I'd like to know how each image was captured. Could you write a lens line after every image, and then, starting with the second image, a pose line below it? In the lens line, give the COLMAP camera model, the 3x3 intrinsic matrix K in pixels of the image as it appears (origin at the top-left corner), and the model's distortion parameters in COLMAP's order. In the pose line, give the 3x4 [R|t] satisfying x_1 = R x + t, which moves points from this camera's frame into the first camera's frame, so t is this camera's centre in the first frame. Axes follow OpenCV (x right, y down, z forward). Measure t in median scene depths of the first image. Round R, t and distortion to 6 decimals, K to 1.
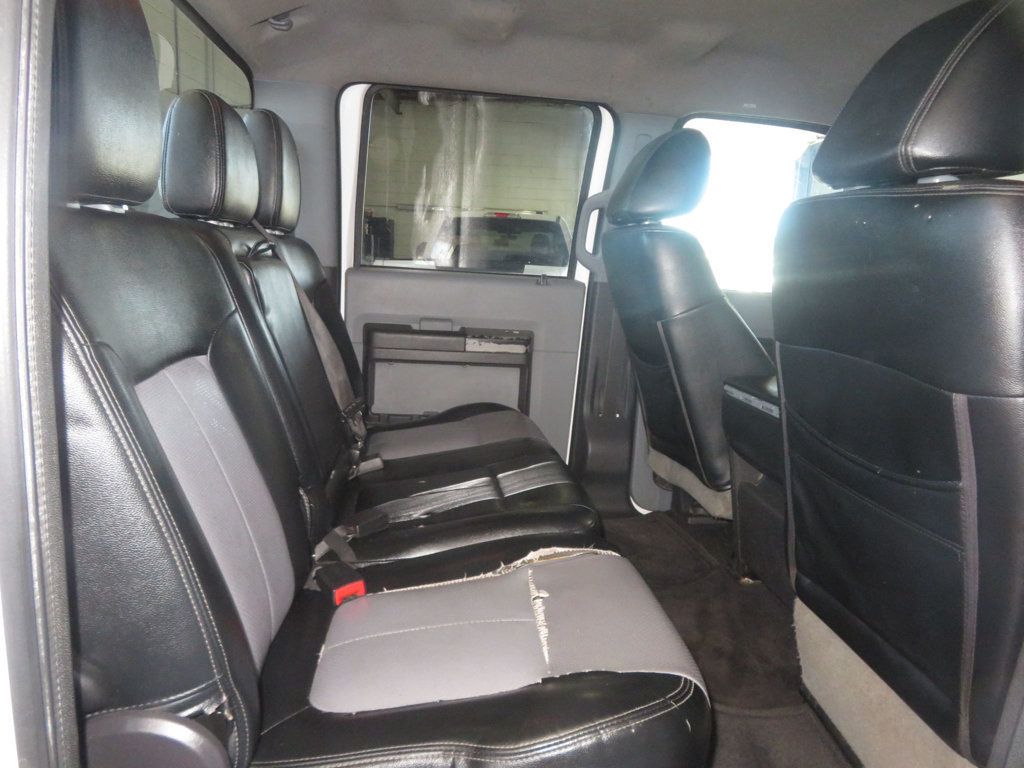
lens RADIAL K [[745.7, 0, 515.8], [0, 745.7, 380.0], [0, 0, 1]] dist [0.015648, -0.002946]
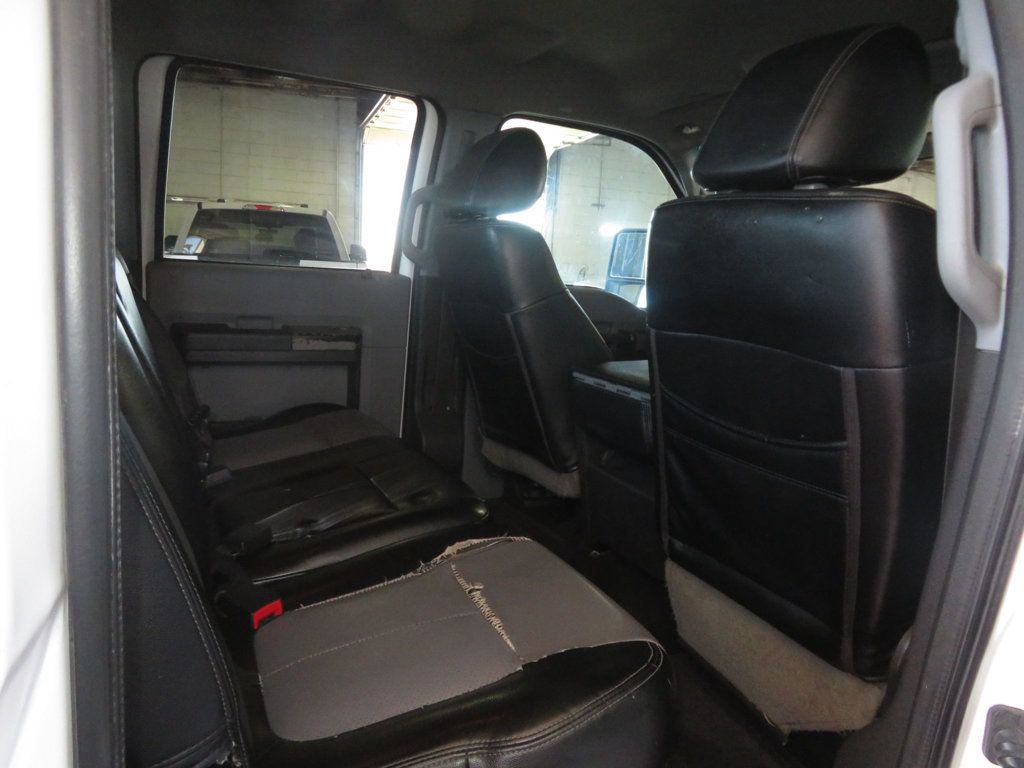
lens RADIAL K [[741.6, 0, 515.9], [0, 741.6, 379.0], [0, 0, 1]] dist [0.004652, 0.003129]
pose [[0.948307, -0.047830, 0.313728, -0.130029], [0.046186, 0.998852, 0.012674, -0.001143], [-0.313974, 0.002471, 0.949428, 0.021817]]
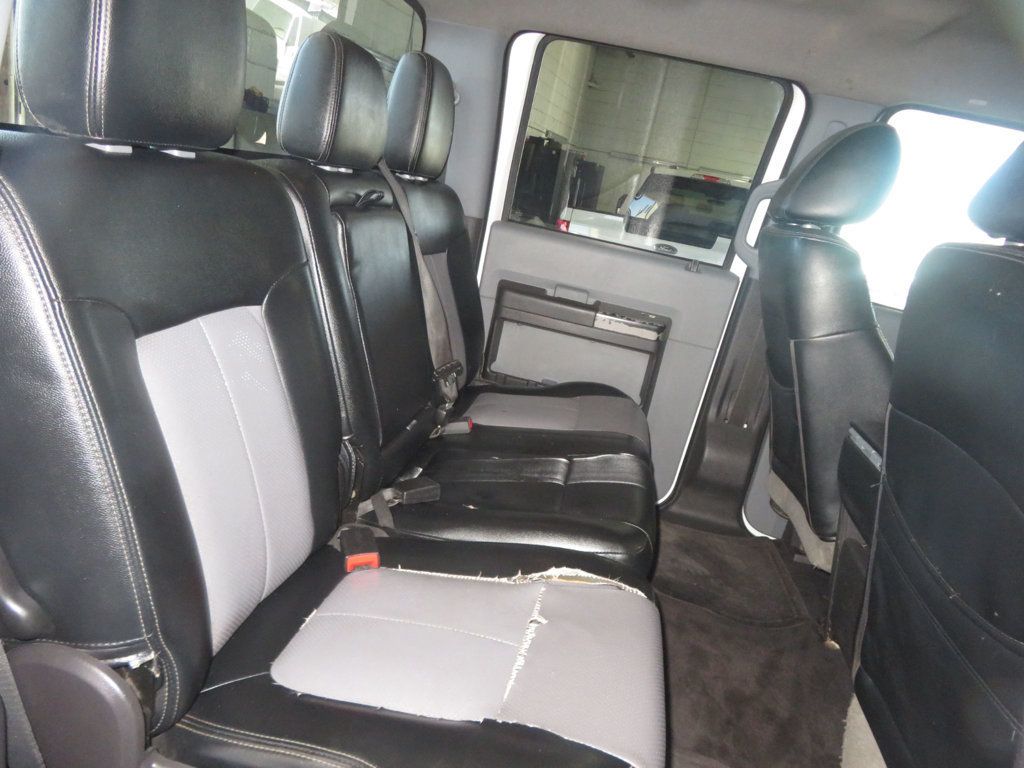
lens RADIAL K [[749.0, 0, 518.2], [0, 749.0, 385.5], [0, 0, 1]] dist [0.029602, 0.000689]
pose [[0.952658, 0.206087, -0.223544, 0.096442], [-0.189396, 0.977397, 0.093939, -0.050819], [0.237850, -0.047153, 0.970157, 0.054461]]
